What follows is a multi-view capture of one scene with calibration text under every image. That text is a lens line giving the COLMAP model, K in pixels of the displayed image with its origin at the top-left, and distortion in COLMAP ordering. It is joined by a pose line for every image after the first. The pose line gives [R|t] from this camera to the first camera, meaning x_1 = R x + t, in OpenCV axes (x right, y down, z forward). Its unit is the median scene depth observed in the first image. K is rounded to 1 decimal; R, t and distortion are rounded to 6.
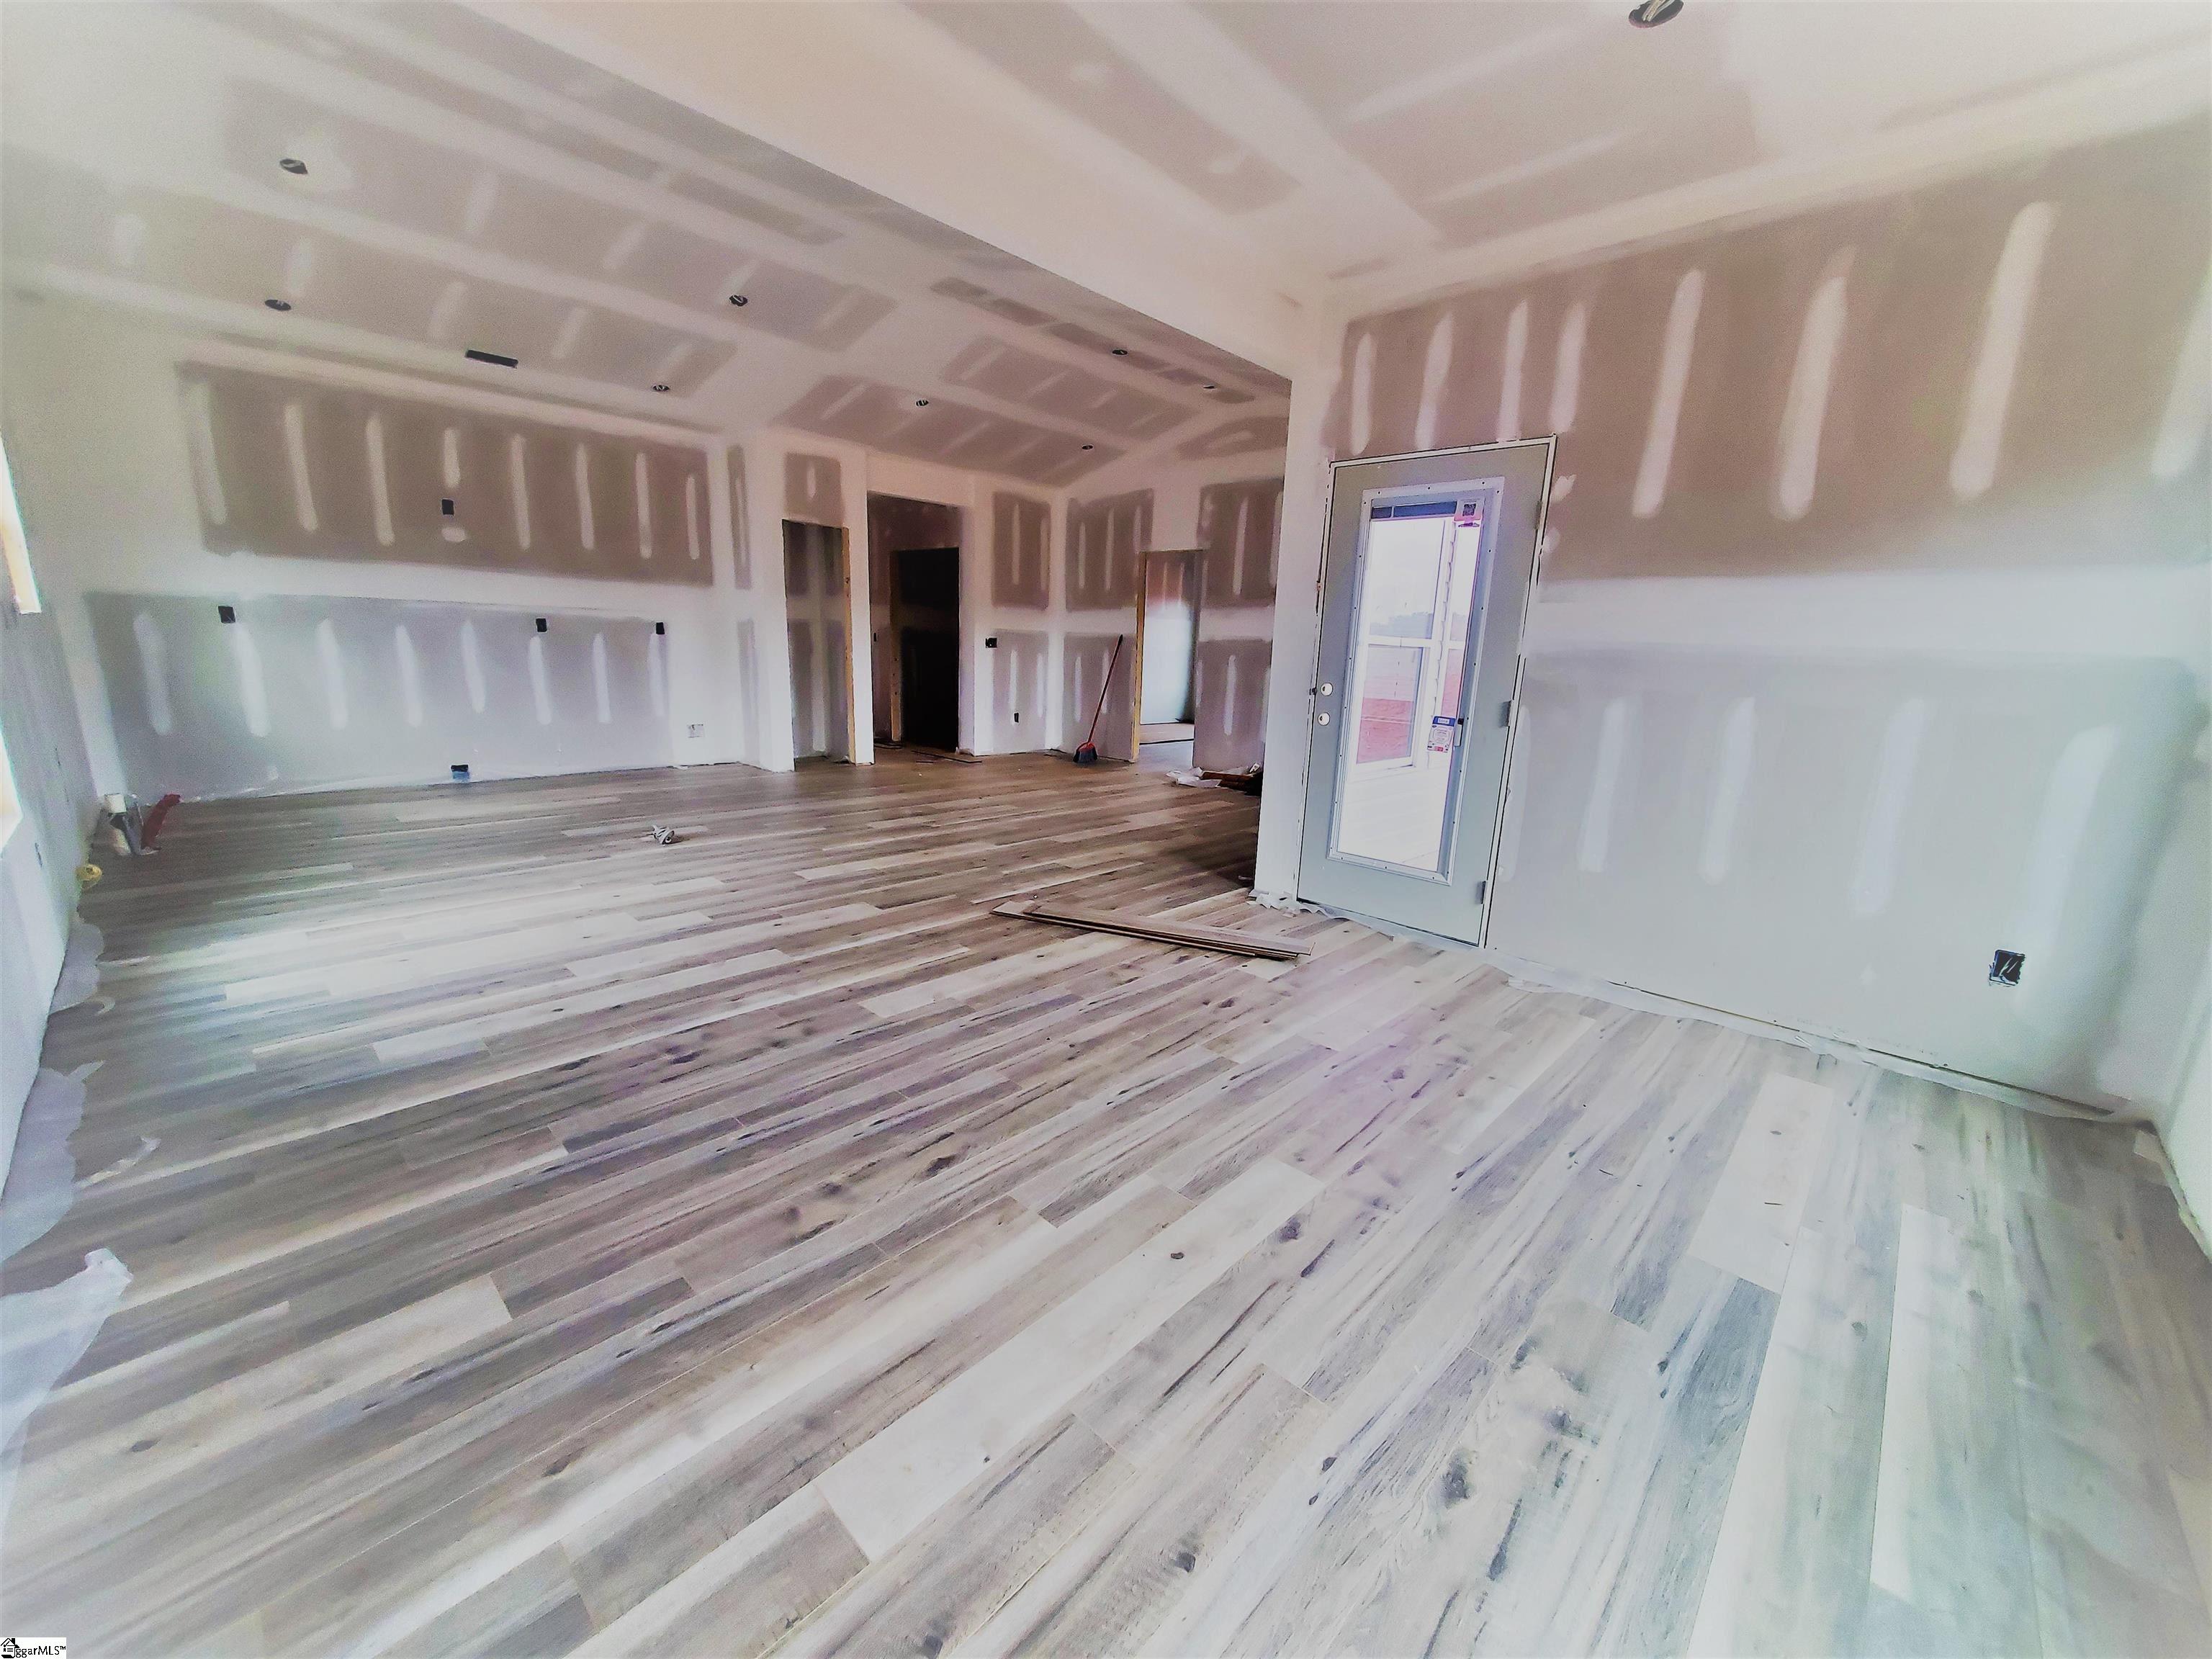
lens RADIAL K [[870.1, 0, 1118.9], [0, 870.1, 839.5], [0, 0, 1]] dist [0.004379, -0.002862]
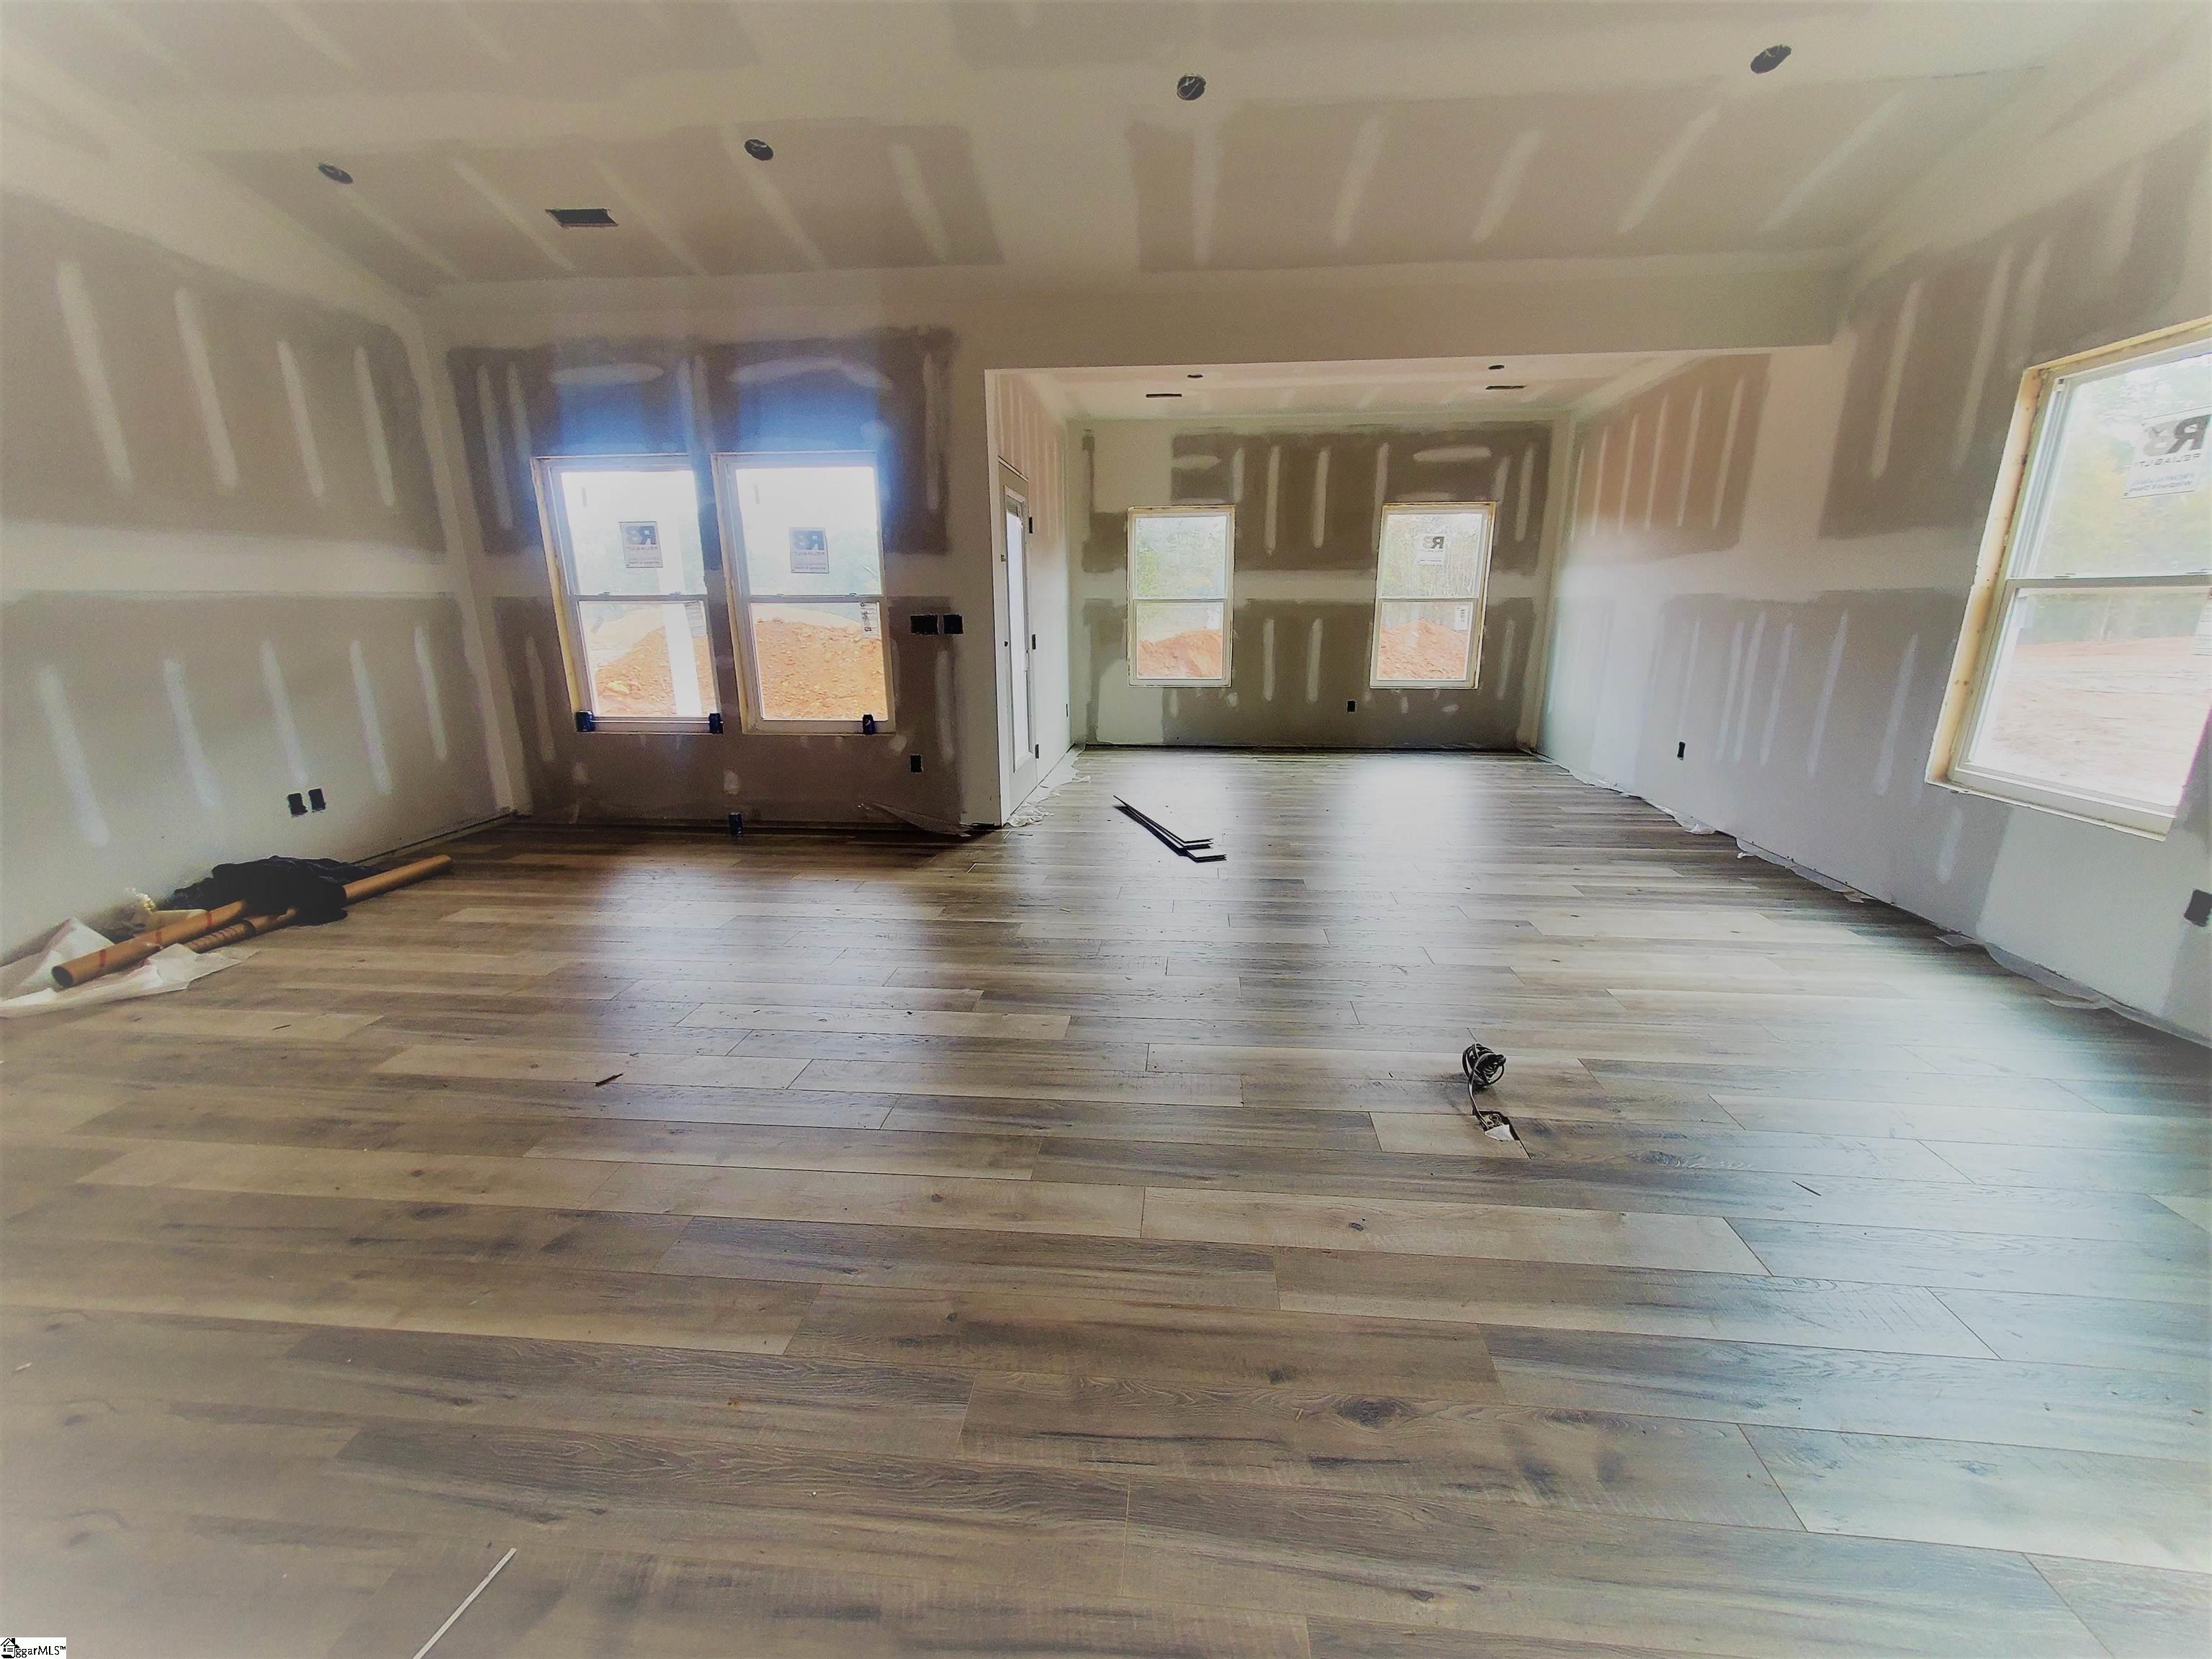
lens RADIAL K [[874.9, 0, 1120.6], [0, 874.9, 834.7], [0, 0, 1]] dist [0.006313, -0.000109]
pose [[-0.619773, -0.236711, 0.748231, -0.866970], [0.154893, 0.897774, 0.412322, -0.412650], [-0.769344, 0.371442, -0.519751, 1.615885]]
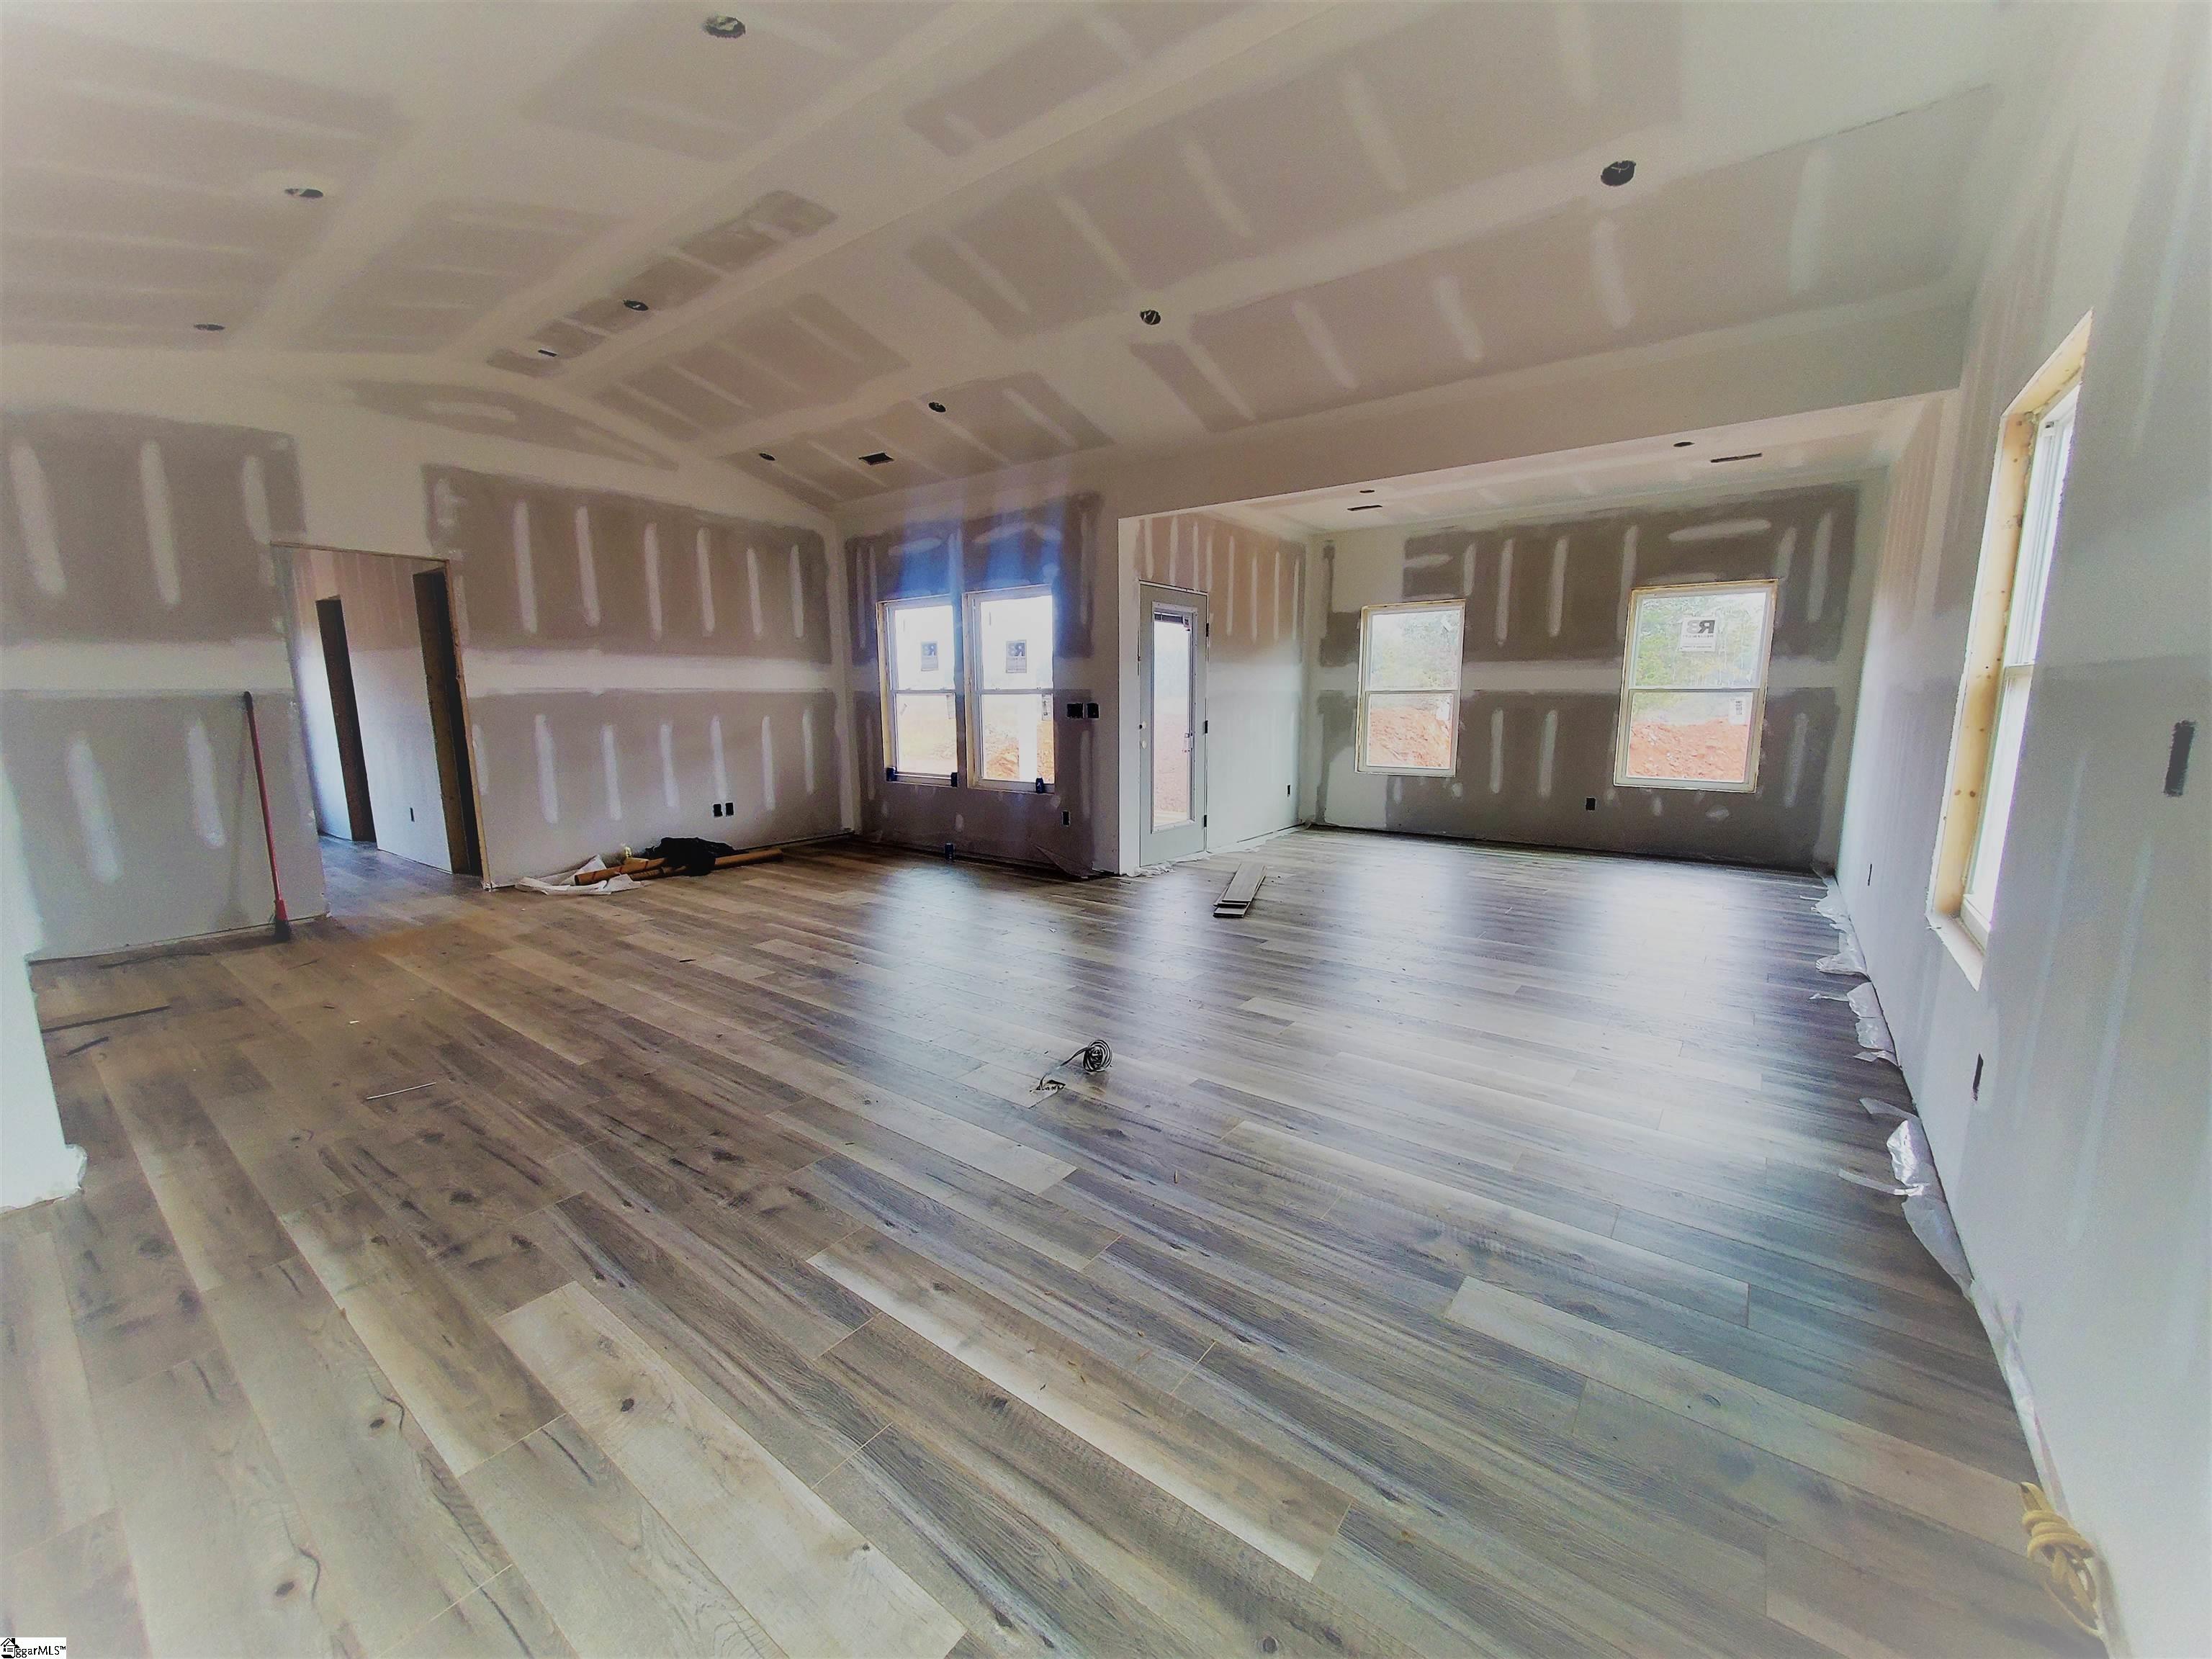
lens RADIAL K [[874.9, 0, 1120.6], [0, 874.9, 834.7], [0, 0, 1]] dist [0.006313, -0.000109]
pose [[-0.118181, -0.194379, 0.973781, -1.283527], [0.220559, 0.951019, 0.216603, -0.328094], [-0.968188, 0.240374, -0.069520, 1.181109]]
